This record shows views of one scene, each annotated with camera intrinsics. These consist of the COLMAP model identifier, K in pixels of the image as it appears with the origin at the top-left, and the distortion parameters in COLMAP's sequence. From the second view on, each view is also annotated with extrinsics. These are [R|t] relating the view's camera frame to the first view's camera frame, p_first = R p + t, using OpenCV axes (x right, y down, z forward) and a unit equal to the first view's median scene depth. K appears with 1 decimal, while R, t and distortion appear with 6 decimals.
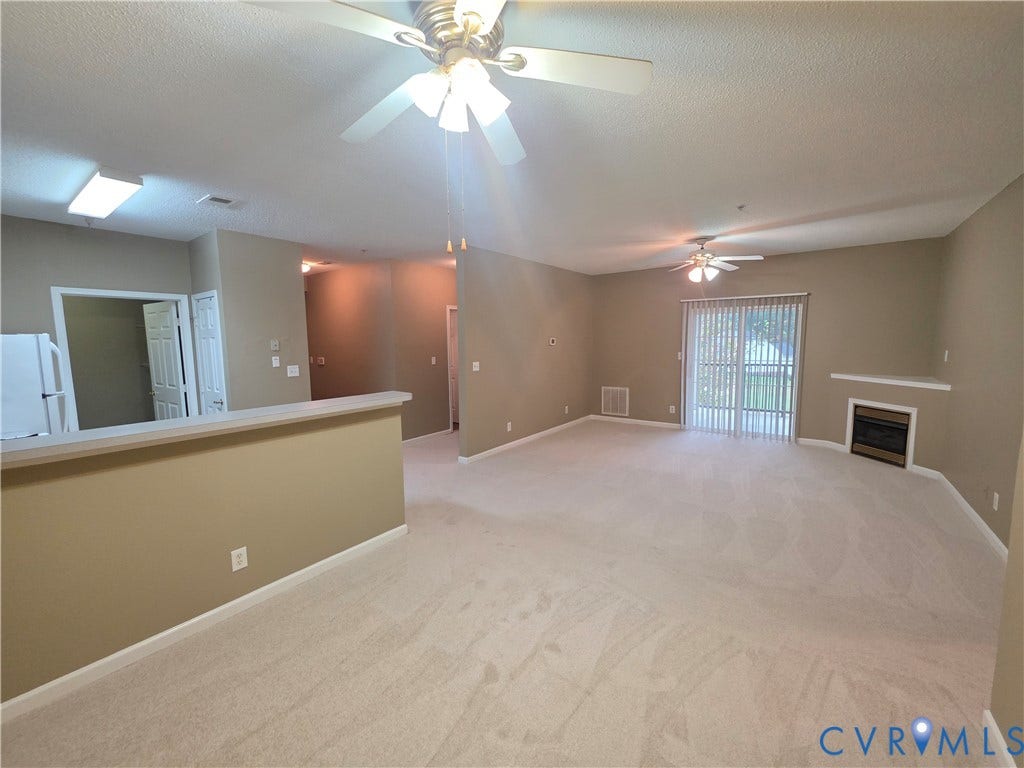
lens RADIAL K [[415.0, 0, 510.7], [0, 415.0, 384.1], [0, 0, 1]] dist [-0.002875, -0.000033]
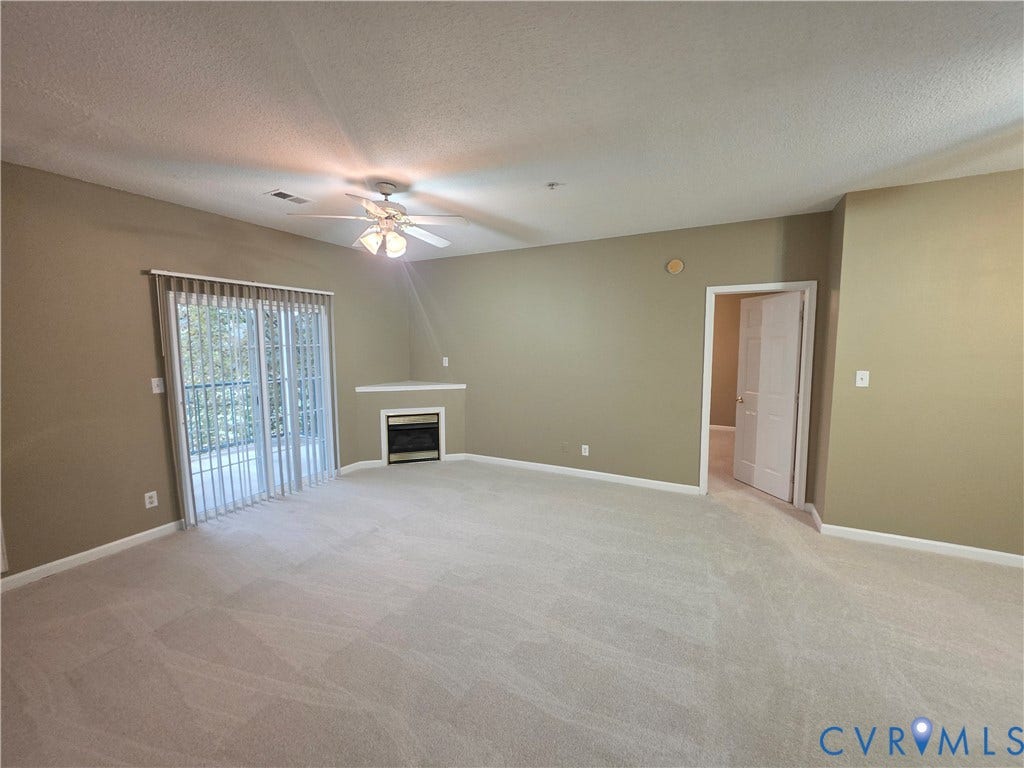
lens RADIAL K [[415.0, 0, 510.2], [0, 415.0, 384.3], [0, 0, 1]] dist [-0.002875, -0.000033]
pose [[-0.160971, -0.079861, 0.983723, -0.182395], [0.112307, 0.988765, 0.098647, -0.090539], [-0.980549, 0.126359, -0.150193, 0.878567]]
